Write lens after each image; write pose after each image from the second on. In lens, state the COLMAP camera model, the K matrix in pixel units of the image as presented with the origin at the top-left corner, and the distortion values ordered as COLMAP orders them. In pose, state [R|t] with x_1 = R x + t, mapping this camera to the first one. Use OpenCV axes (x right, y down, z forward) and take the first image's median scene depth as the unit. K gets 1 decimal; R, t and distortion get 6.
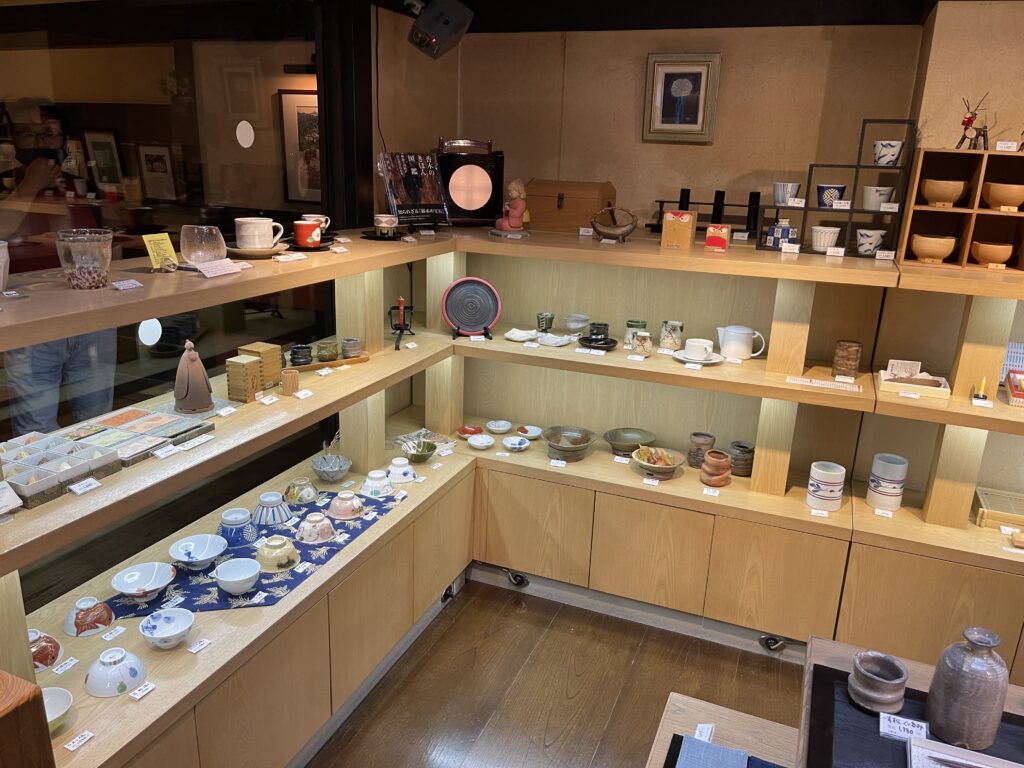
lens RADIAL K [[776.9, 0, 517.4], [0, 776.9, 383.3], [0, 0, 1]] dist [0.012097, 0.001409]
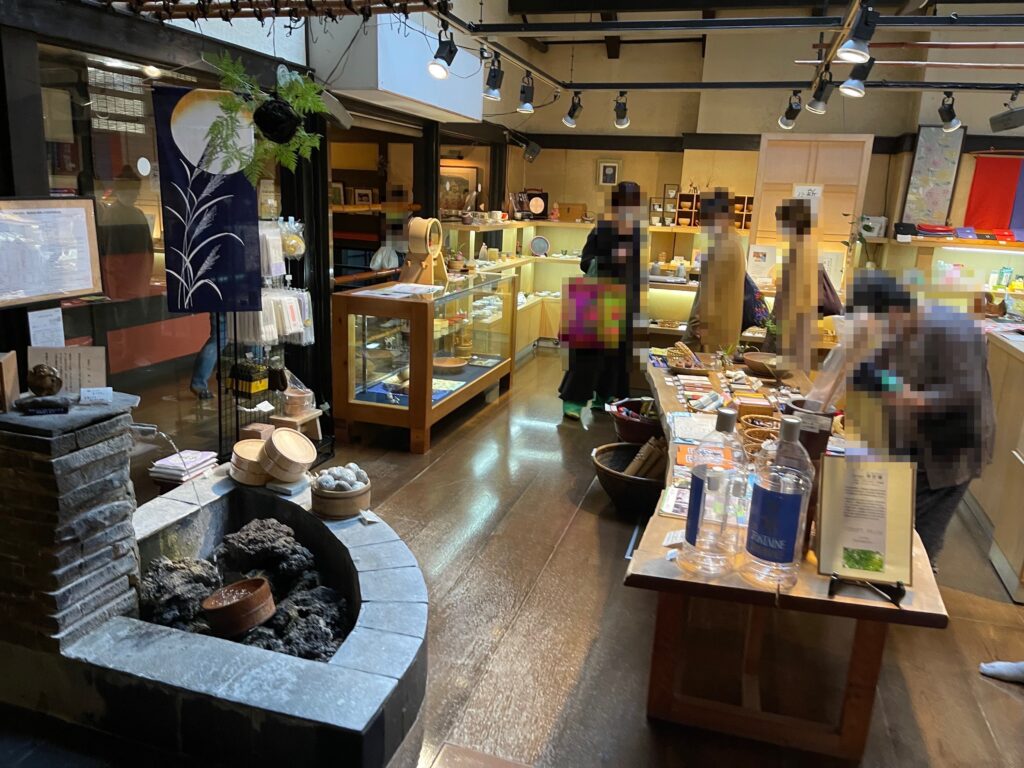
lens RADIAL K [[776.9, 0, 508.1], [0, 776.9, 385.0], [0, 0, 1]] dist [0.012097, 0.001409]
pose [[0.995971, -0.016499, 0.088144, -0.445342], [0.020475, 0.998804, -0.044390, 0.550025], [-0.087306, 0.046016, 0.995118, -1.861144]]
